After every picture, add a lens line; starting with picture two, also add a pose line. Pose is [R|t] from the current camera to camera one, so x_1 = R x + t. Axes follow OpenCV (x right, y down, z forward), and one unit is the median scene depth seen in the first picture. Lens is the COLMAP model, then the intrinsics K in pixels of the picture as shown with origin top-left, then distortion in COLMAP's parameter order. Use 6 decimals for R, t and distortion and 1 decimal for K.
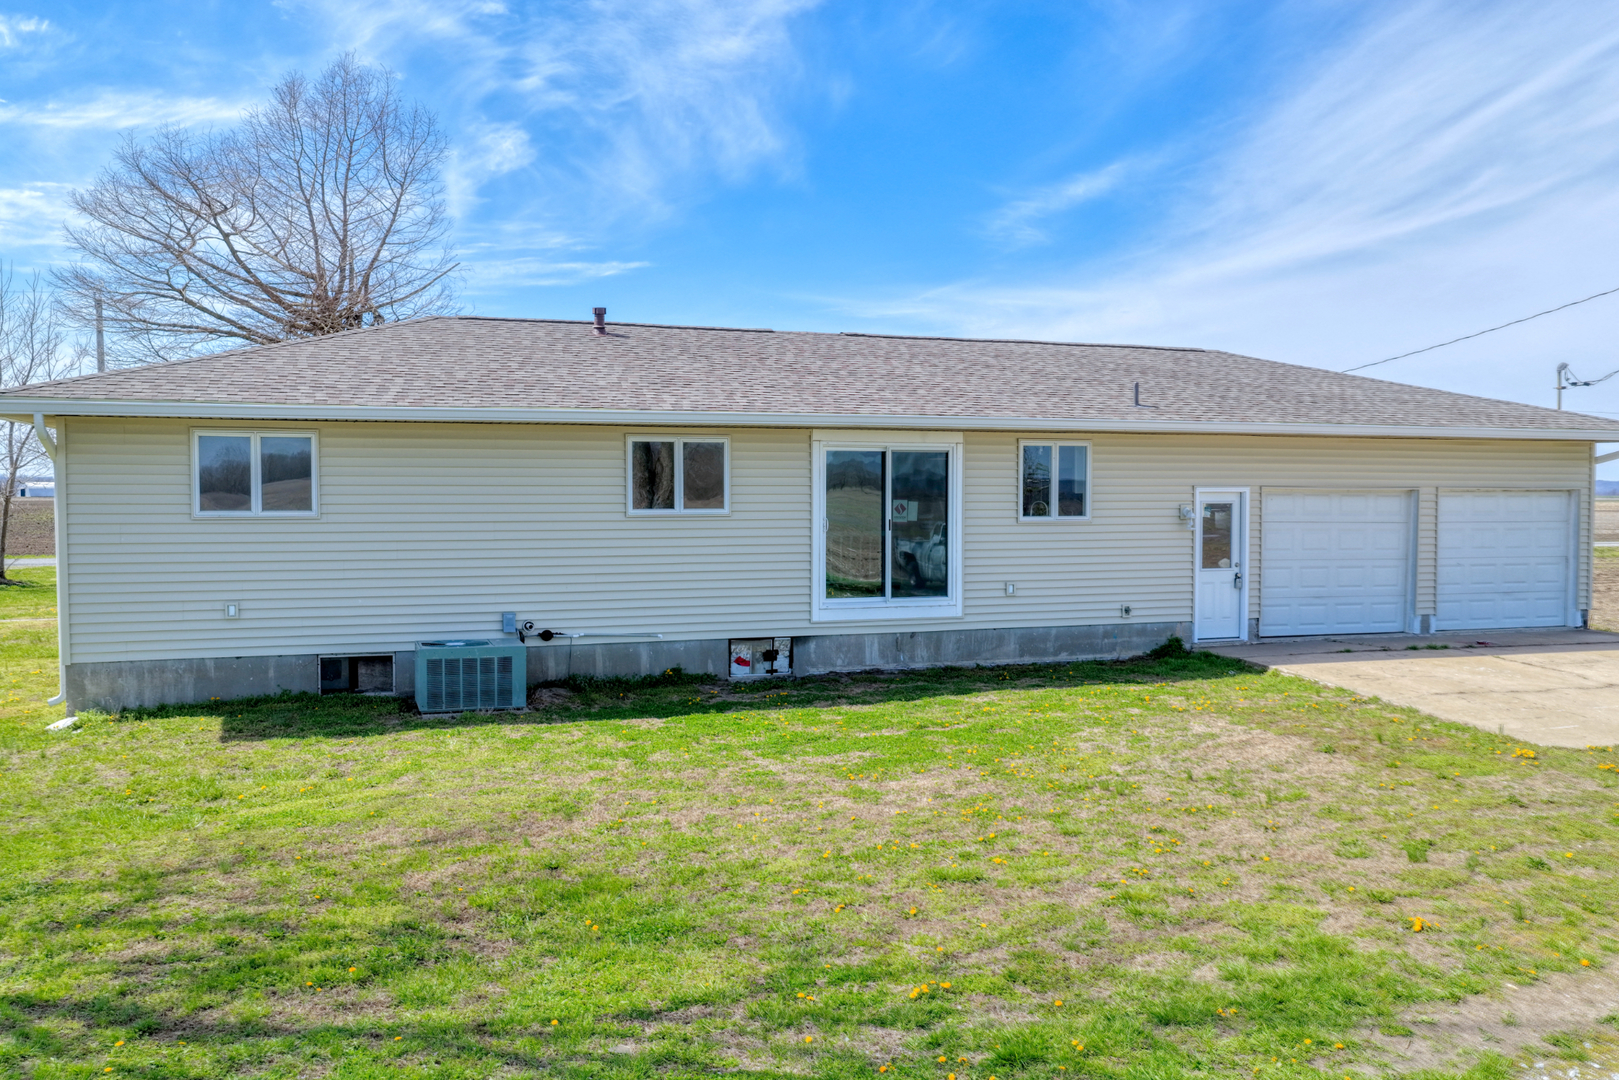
lens RADIAL K [[1348.1, 0, 822.0], [0, 1348.1, 532.8], [0, 0, 1]] dist [0.003160, 0.012179]
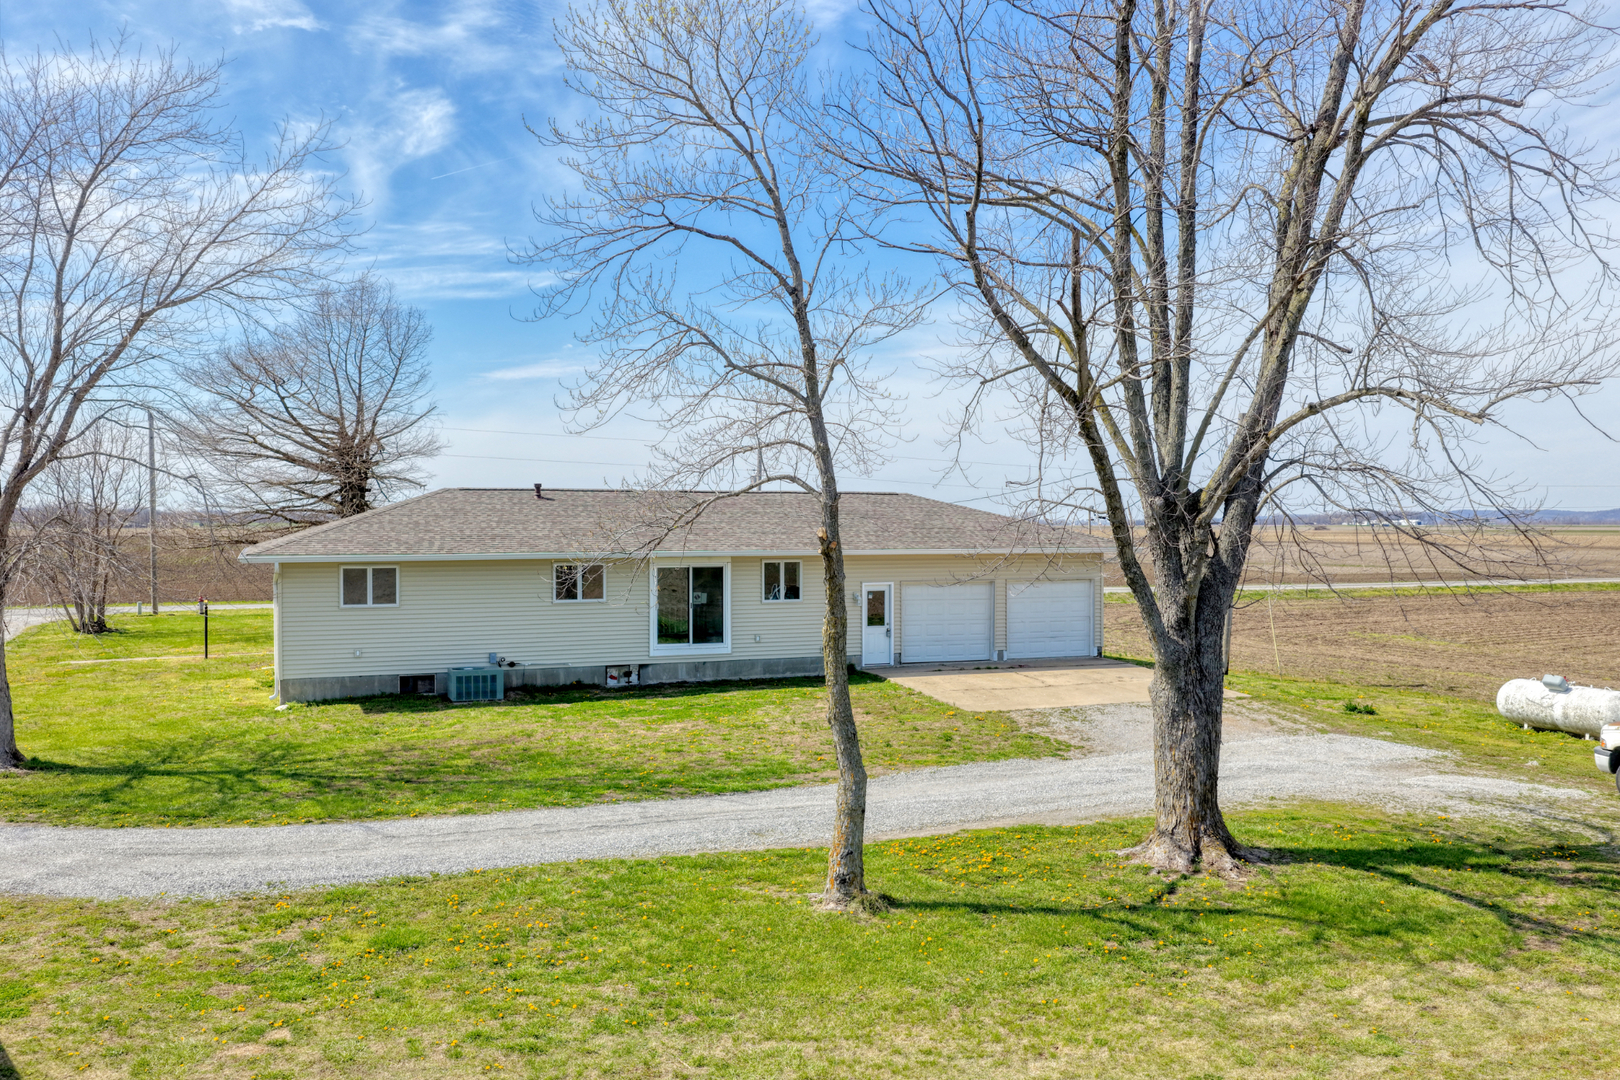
lens RADIAL K [[1348.9, 0, 814.6], [0, 1348.9, 541.5], [0, 0, 1]] dist [0.003160, 0.012179]
pose [[0.998907, -0.002131, 0.046687, 0.135985], [0.002860, 0.999875, -0.015547, -0.066622], [-0.046648, 0.015664, 0.998789, -0.924275]]
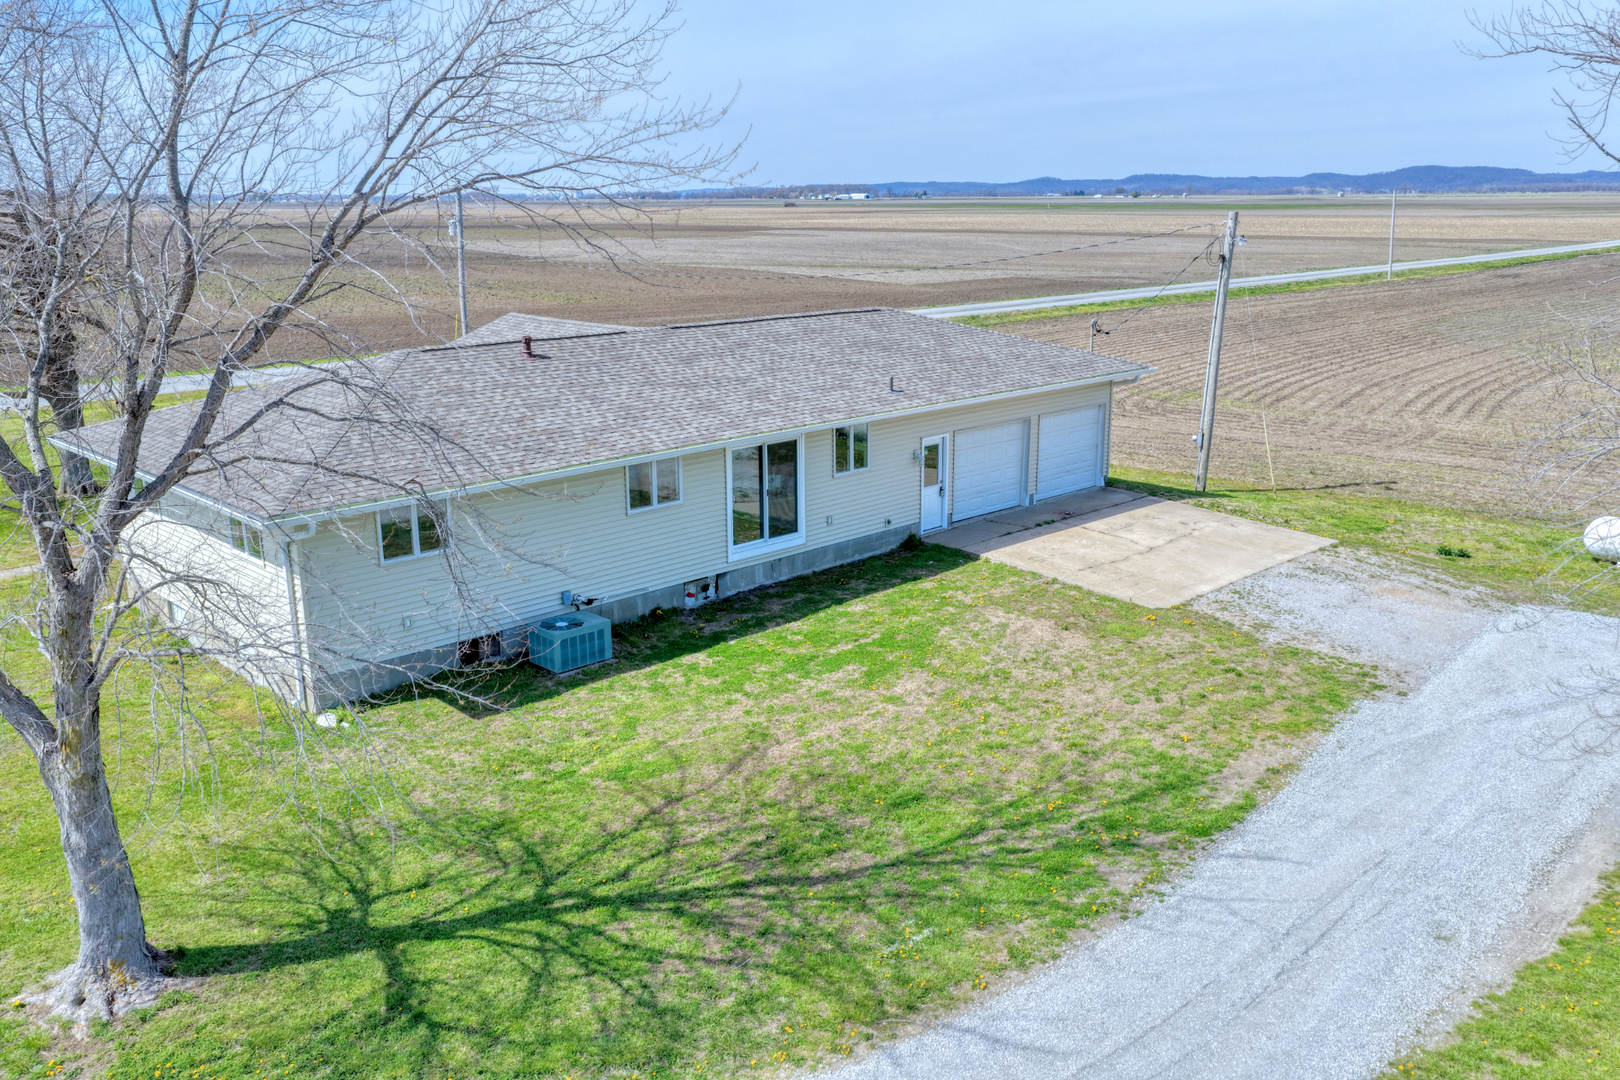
lens RADIAL K [[1348.9, 0, 820.1], [0, 1348.9, 547.3], [0, 0, 1]] dist [0.003160, 0.012179]
pose [[0.904785, -0.115794, 0.409824, -0.532086], [0.021344, 0.973446, 0.227921, -0.294700], [-0.425333, -0.197473, 0.883231, -0.392738]]
